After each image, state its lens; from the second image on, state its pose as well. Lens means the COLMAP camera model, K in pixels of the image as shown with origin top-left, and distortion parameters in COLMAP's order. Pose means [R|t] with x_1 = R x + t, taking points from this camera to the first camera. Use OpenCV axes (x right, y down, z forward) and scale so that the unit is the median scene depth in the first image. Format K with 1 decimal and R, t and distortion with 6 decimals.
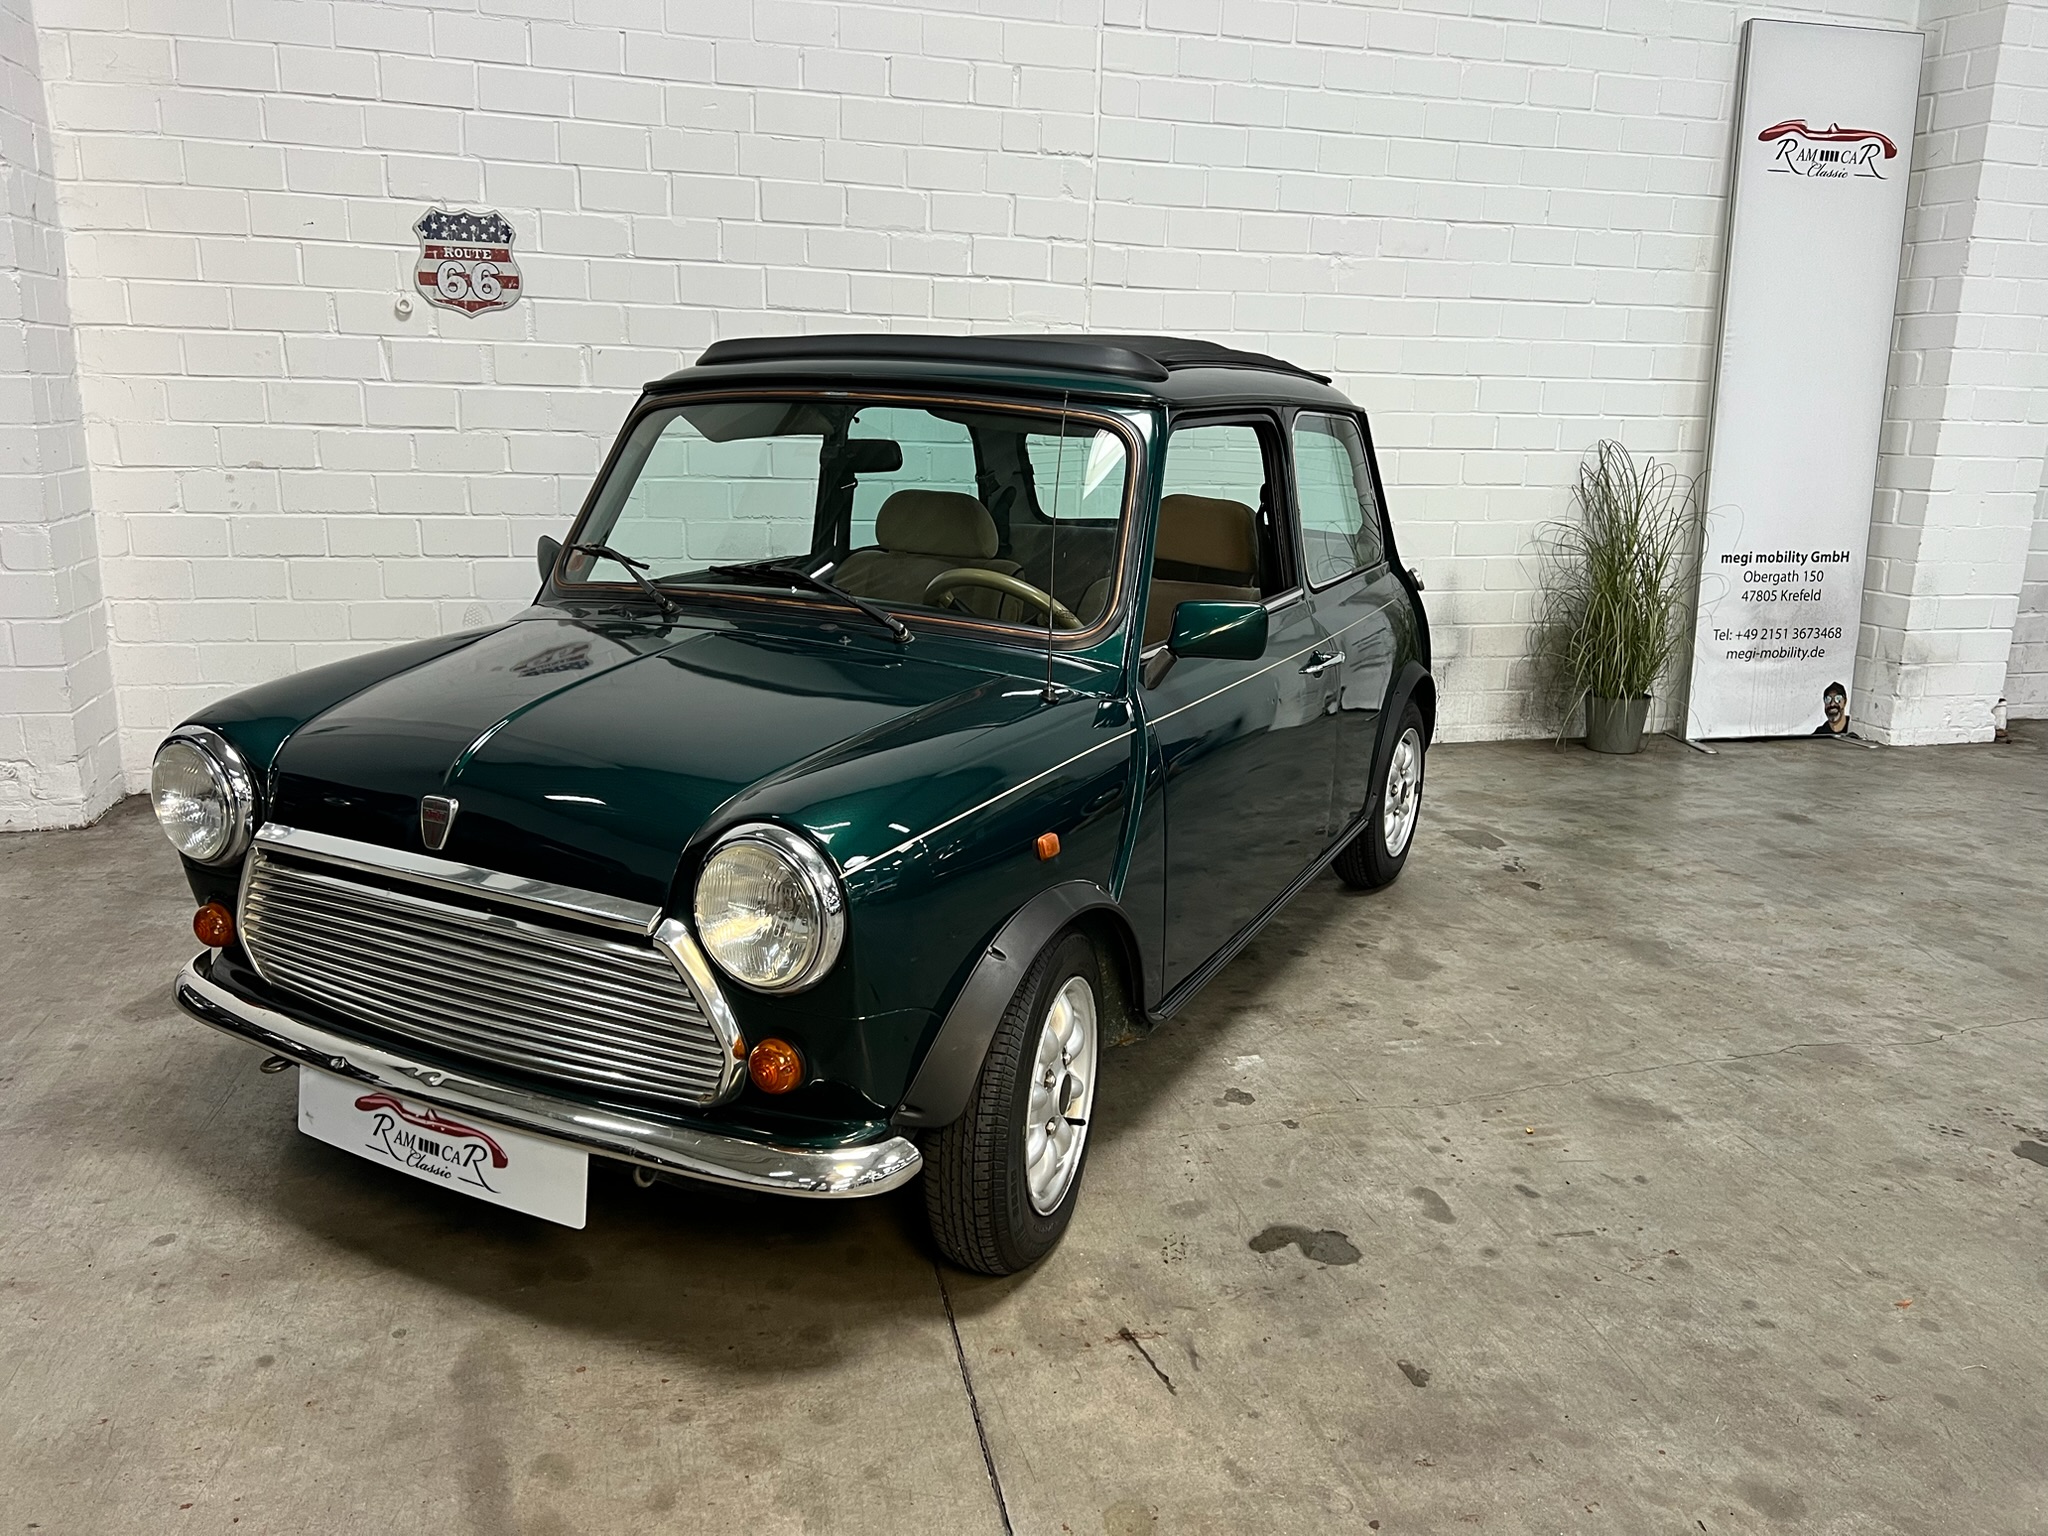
lens RADIAL K [[1542.9, 0, 1017.3], [0, 1542.9, 776.2], [0, 0, 1]] dist [0.043432, -0.044152]
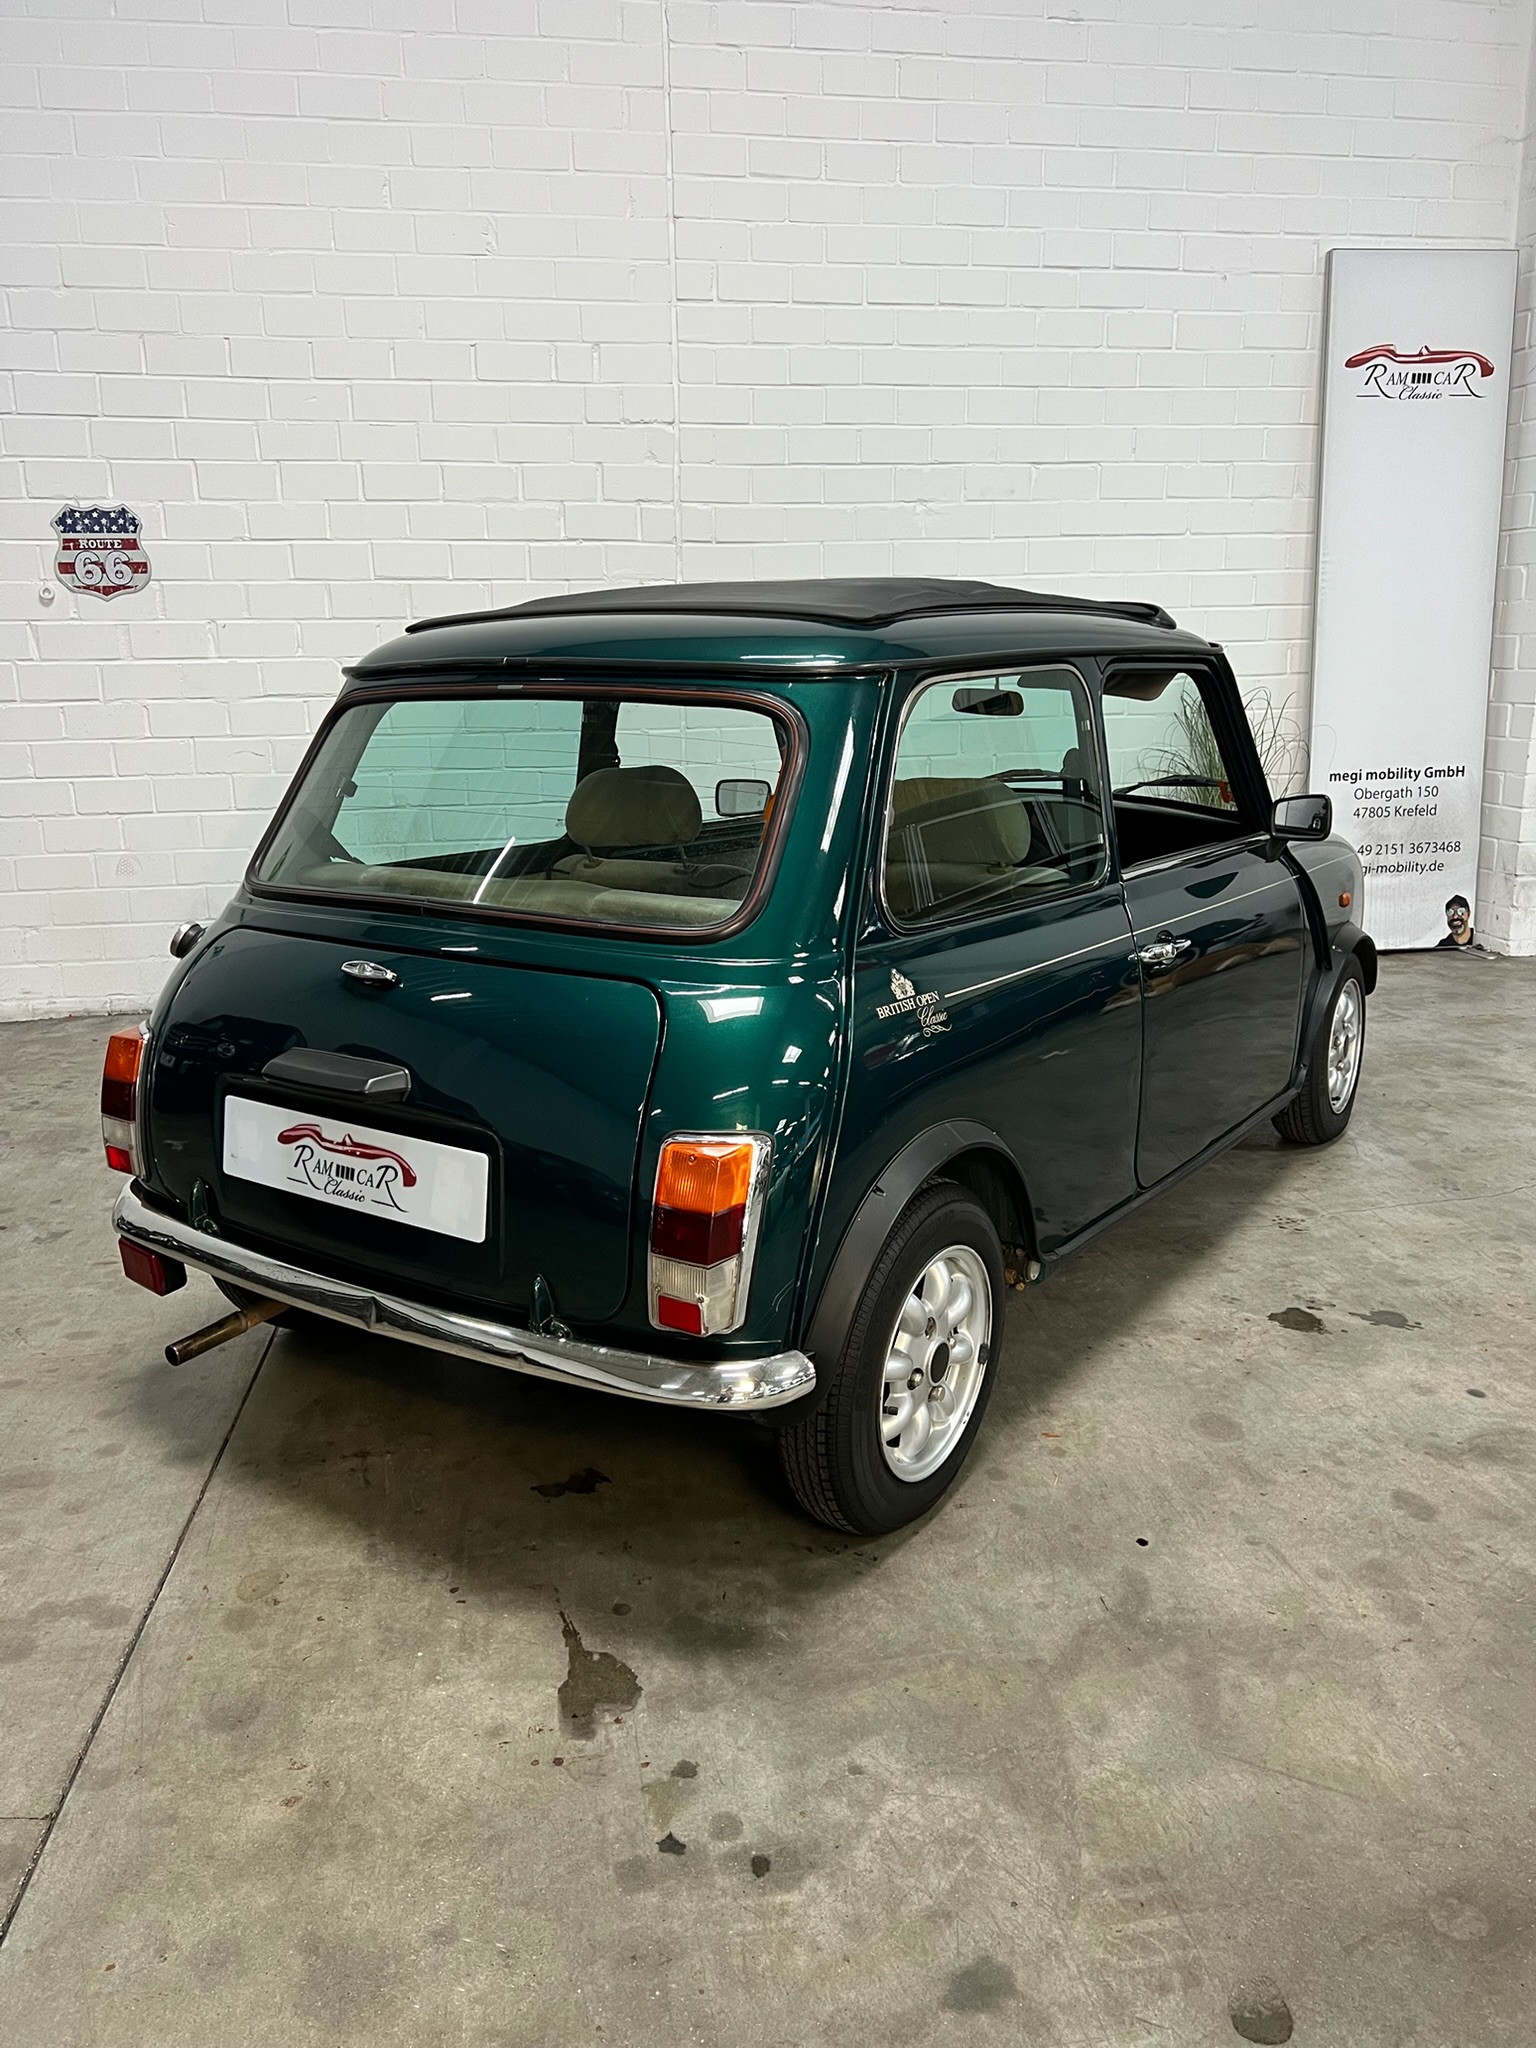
lens RADIAL K [[1542.9, 0, 762.0], [0, 1542.9, 1027.5], [0, 0, 1]] dist [0.043432, -0.044152]
pose [[0.994832, -0.017105, -0.100085, 0.226056], [0.018111, 0.999794, 0.009154, 0.011160], [0.099908, -0.010919, 0.994937, -0.073304]]
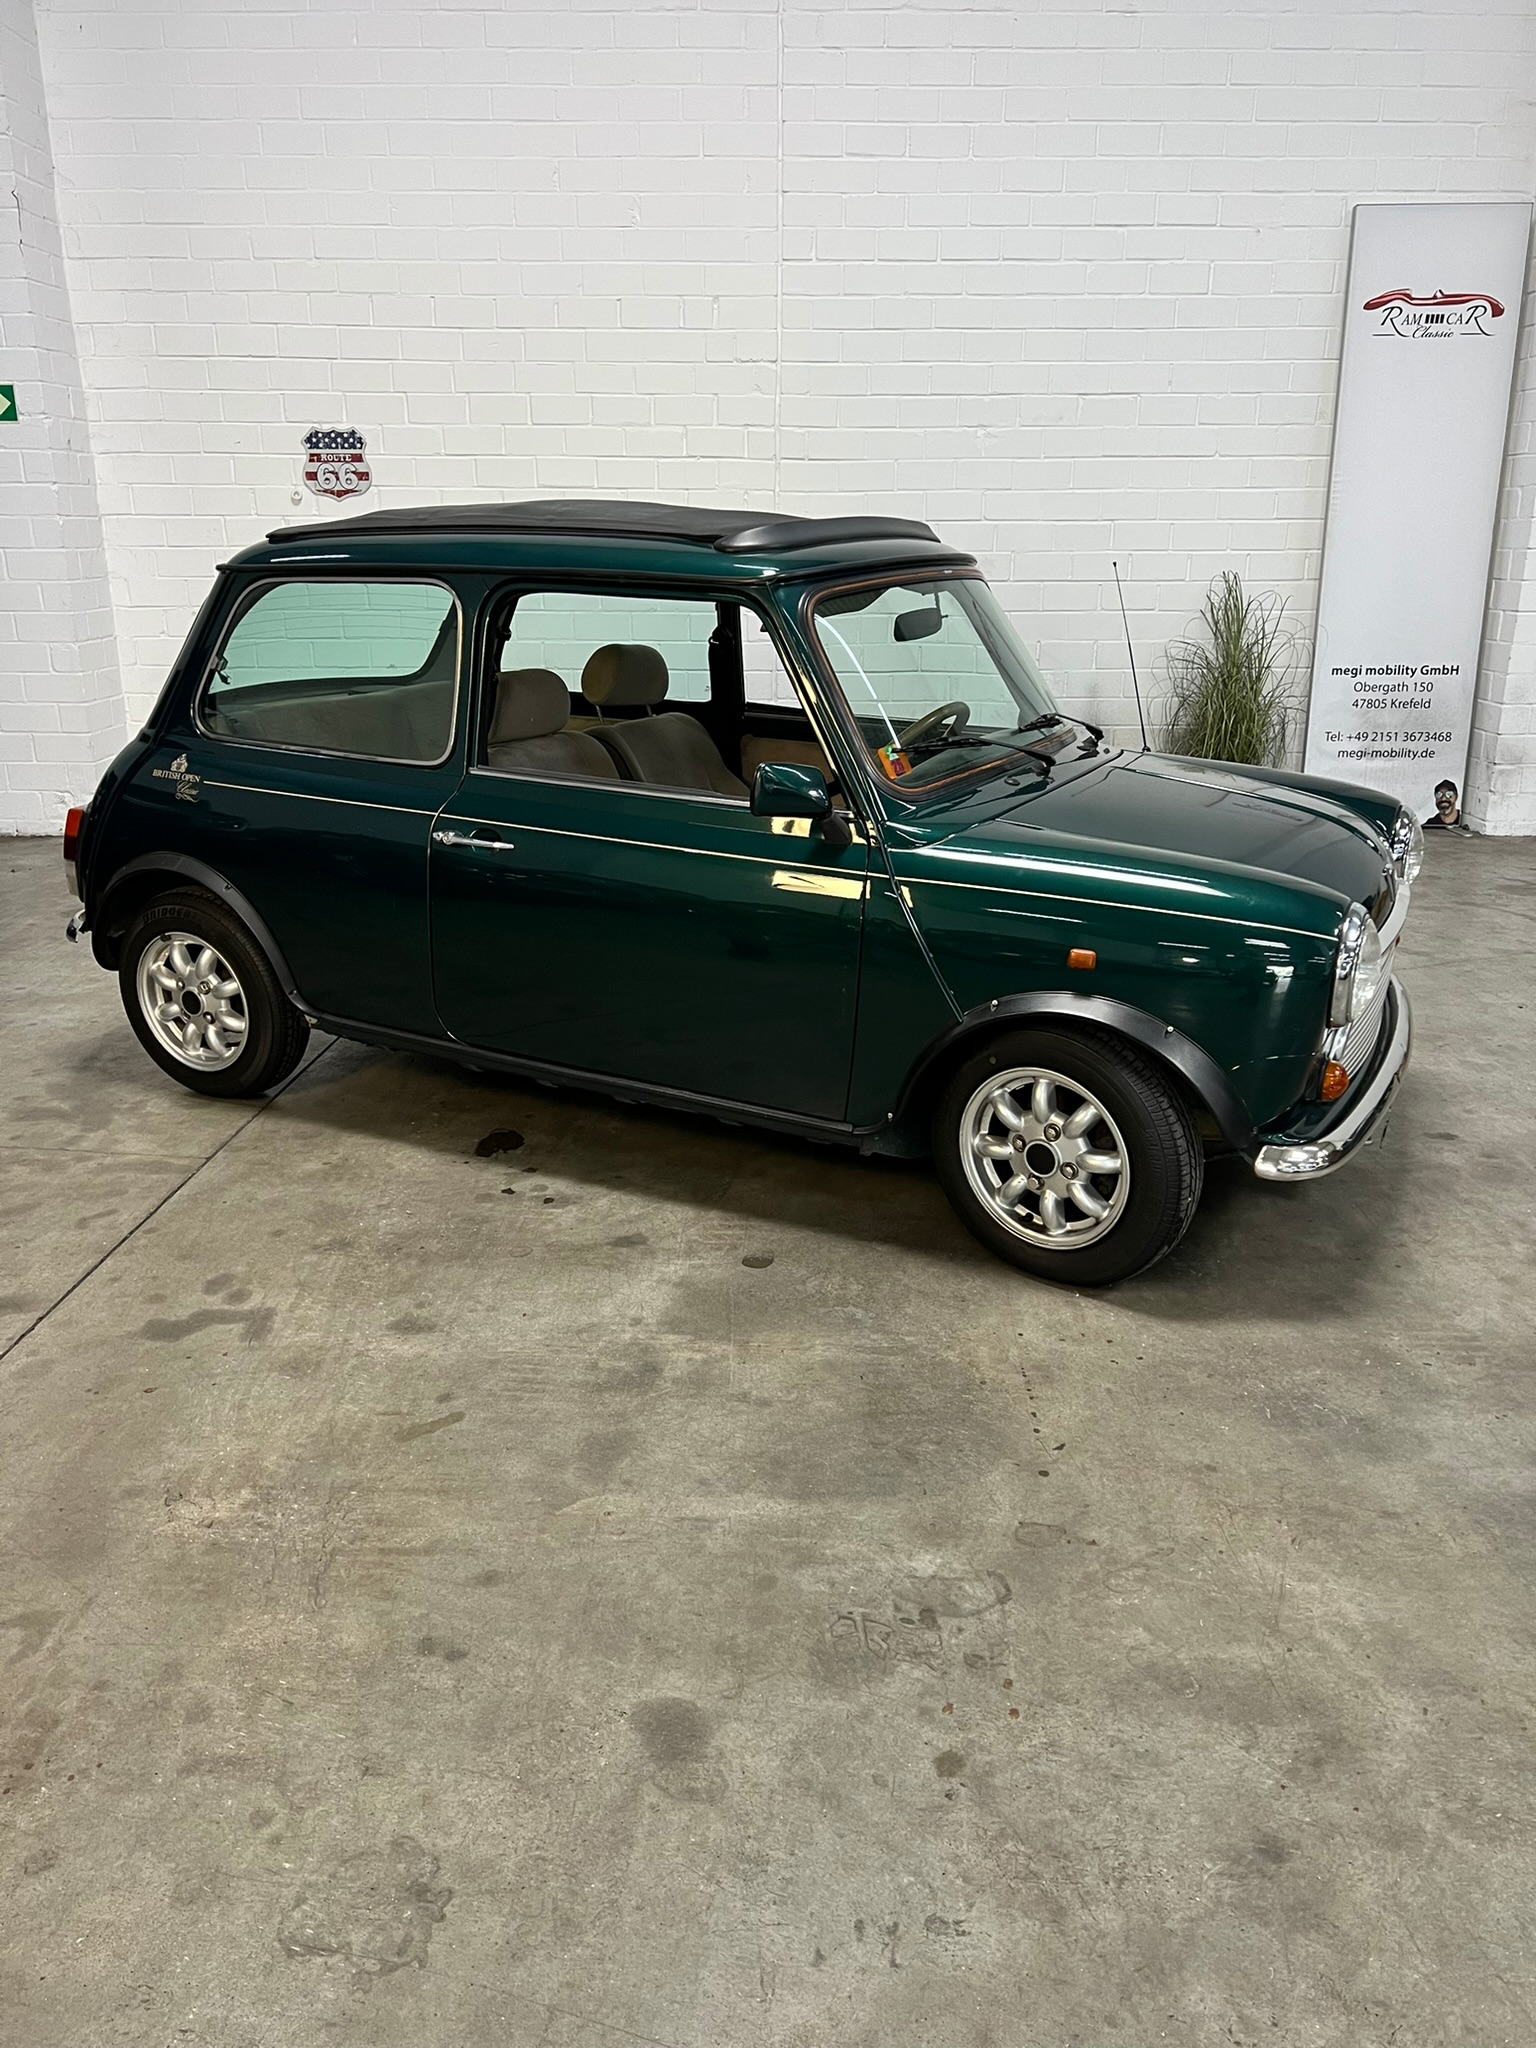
lens RADIAL K [[1542.9, 0, 761.2], [0, 1542.9, 1034.5], [0, 0, 1]] dist [0.043432, -0.044152]
pose [[0.963032, 0.060659, -0.262468, 0.453404], [-0.041607, 0.996120, 0.077553, 0.078543], [0.266154, -0.063766, 0.961819, -0.346673]]
